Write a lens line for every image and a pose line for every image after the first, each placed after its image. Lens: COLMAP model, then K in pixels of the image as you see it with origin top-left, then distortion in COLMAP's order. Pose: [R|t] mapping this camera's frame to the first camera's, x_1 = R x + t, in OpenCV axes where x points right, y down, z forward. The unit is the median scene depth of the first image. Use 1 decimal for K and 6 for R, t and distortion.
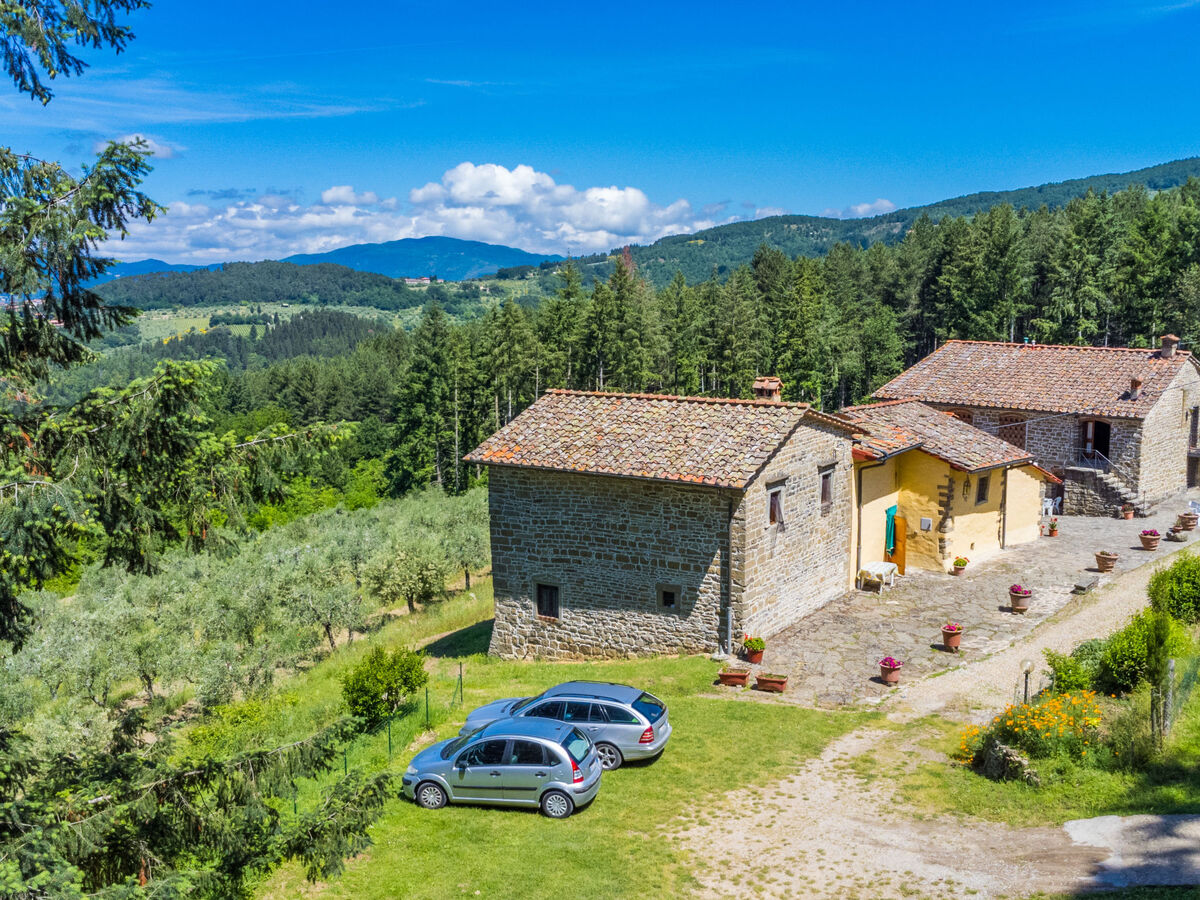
lens RADIAL K [[1157.0, 0, 600.0], [0, 1157.0, 450.0], [0, 0, 1]] dist [-0.016817, 0.103232]
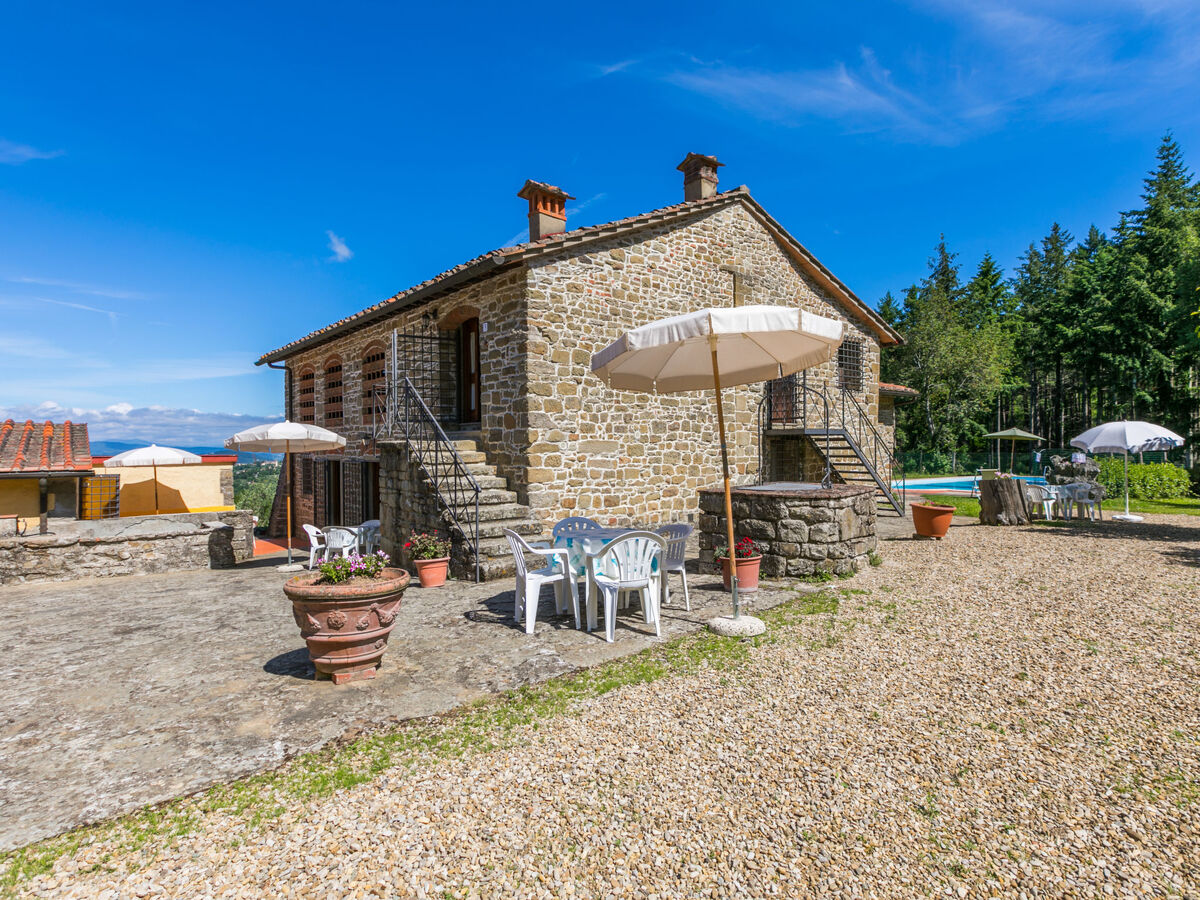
lens RADIAL K [[597.2, 0, 600.0], [0, 597.2, 450.0], [0, 0, 1]] dist [-0.001045, 0.001278]
pose [[0.996449, -0.002181, -0.084168, 0.725460], [-0.008910, 0.991319, -0.131176, 0.064206], [0.083723, 0.131460, 0.987780, 1.209209]]
